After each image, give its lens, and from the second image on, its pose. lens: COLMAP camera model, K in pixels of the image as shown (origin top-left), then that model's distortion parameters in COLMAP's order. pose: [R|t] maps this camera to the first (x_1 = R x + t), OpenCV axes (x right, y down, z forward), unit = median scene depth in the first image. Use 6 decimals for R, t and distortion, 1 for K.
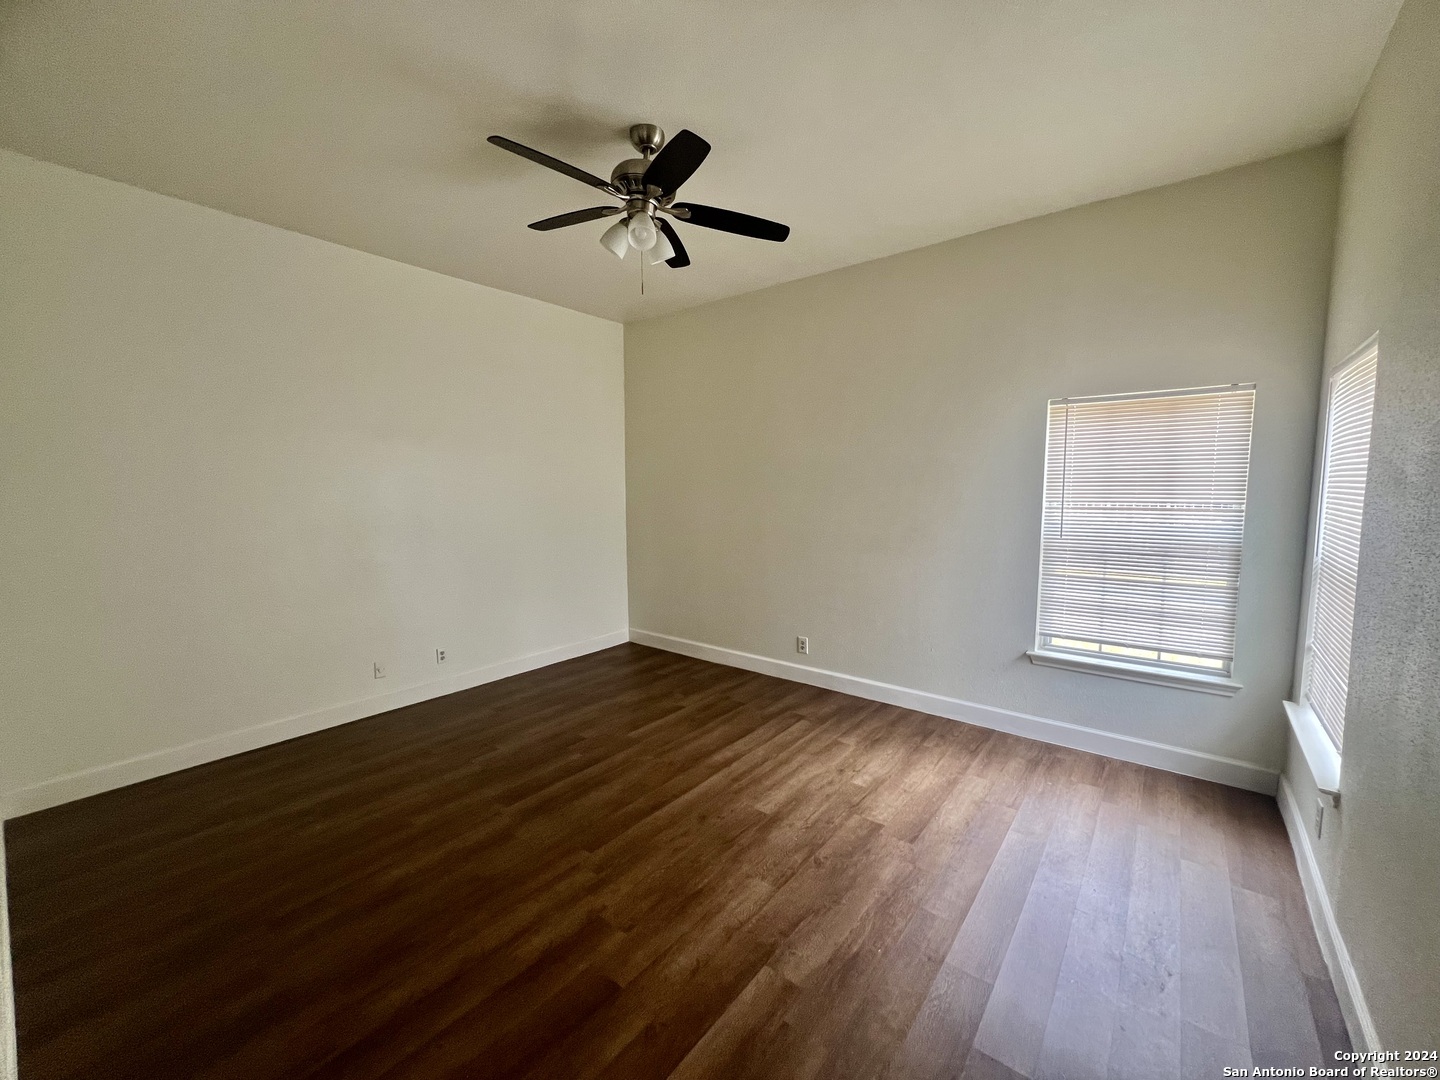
lens RADIAL K [[578.0, 0, 719.5], [0, 578.0, 539.6], [0, 0, 1]] dist [-0.002601, 0.000131]
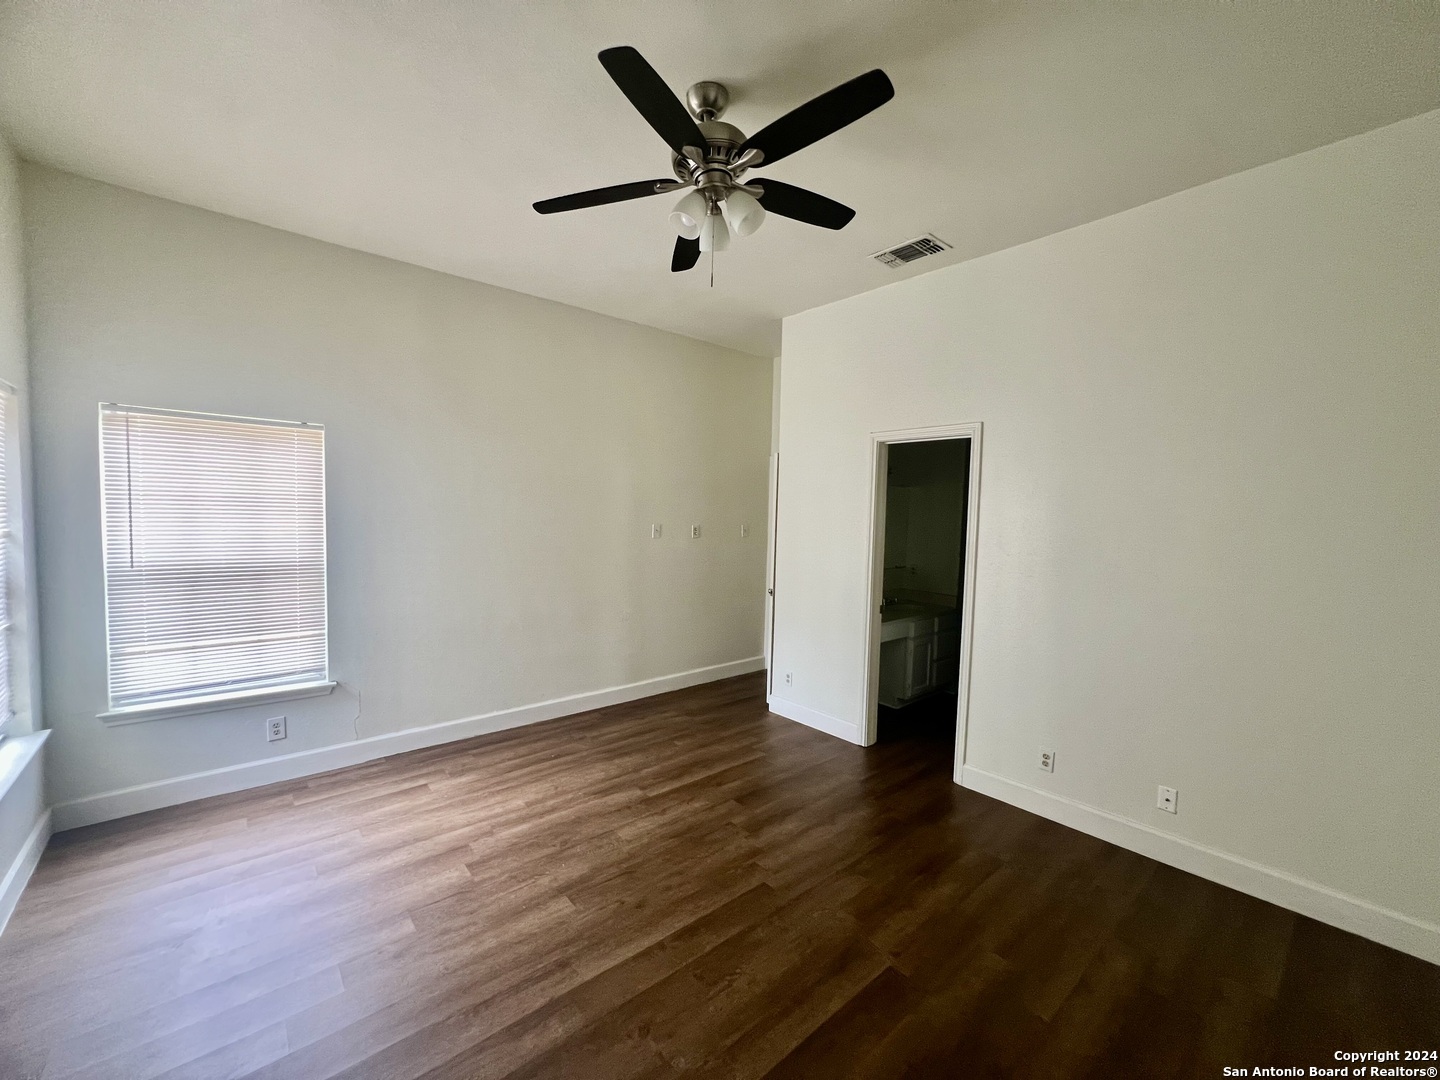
lens RADIAL K [[579.7, 0, 719.4], [0, 579.7, 539.6], [0, 0, 1]] dist [-0.001698, 0.000265]
pose [[-0.982562, -0.028206, 0.183784, -0.298794], [-0.002907, 0.990637, 0.136493, -0.178448], [-0.185913, 0.133579, -0.973444, 1.820453]]
